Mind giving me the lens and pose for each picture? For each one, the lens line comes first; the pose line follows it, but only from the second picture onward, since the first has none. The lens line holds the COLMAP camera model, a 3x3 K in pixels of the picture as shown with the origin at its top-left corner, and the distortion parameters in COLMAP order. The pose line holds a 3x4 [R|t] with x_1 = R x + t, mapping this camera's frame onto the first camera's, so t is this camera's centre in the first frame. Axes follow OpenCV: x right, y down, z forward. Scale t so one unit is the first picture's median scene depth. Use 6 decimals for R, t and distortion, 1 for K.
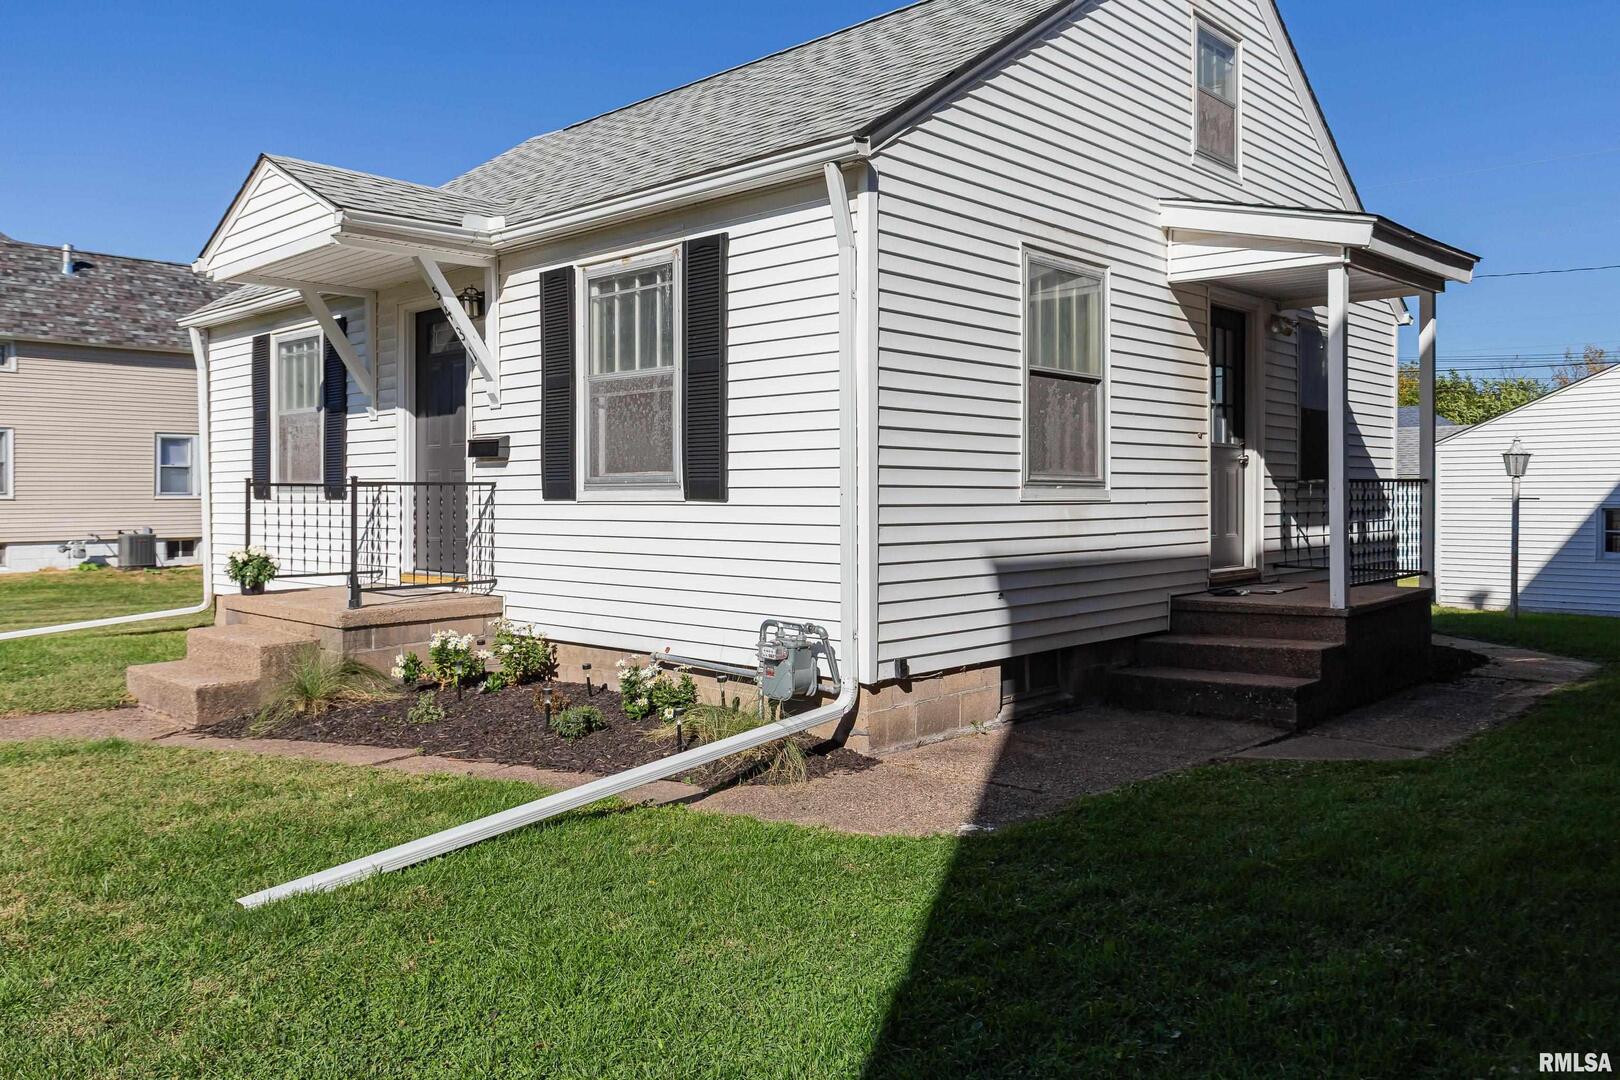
lens RADIAL K [[1218.5, 0, 809.3], [0, 1218.5, 503.3], [0, 0, 1]] dist [-0.000539, -0.001805]
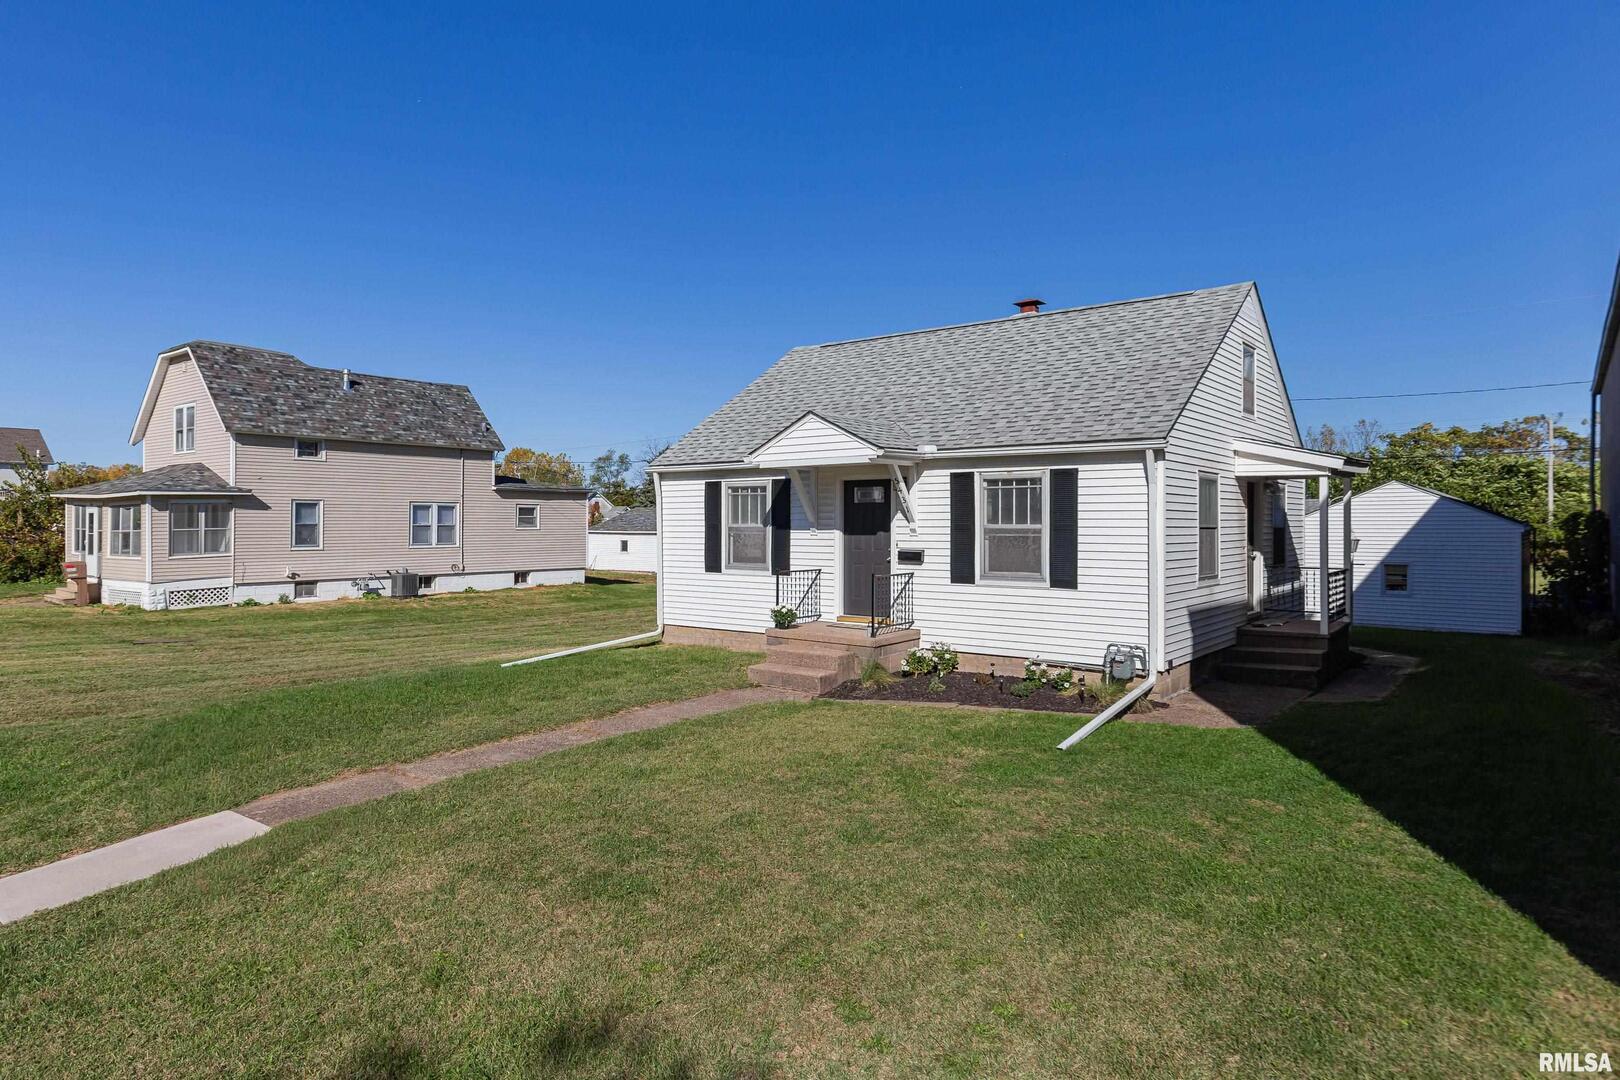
lens RADIAL K [[961.8, 0, 809.9], [0, 961.8, 520.4], [0, 0, 1]] dist [0.002692, 0.000099]
pose [[0.995879, 0.004141, 0.090597, -0.602350], [-0.003214, 0.999941, -0.010371, -0.090815], [-0.090634, 0.010037, 0.995834, -0.591531]]
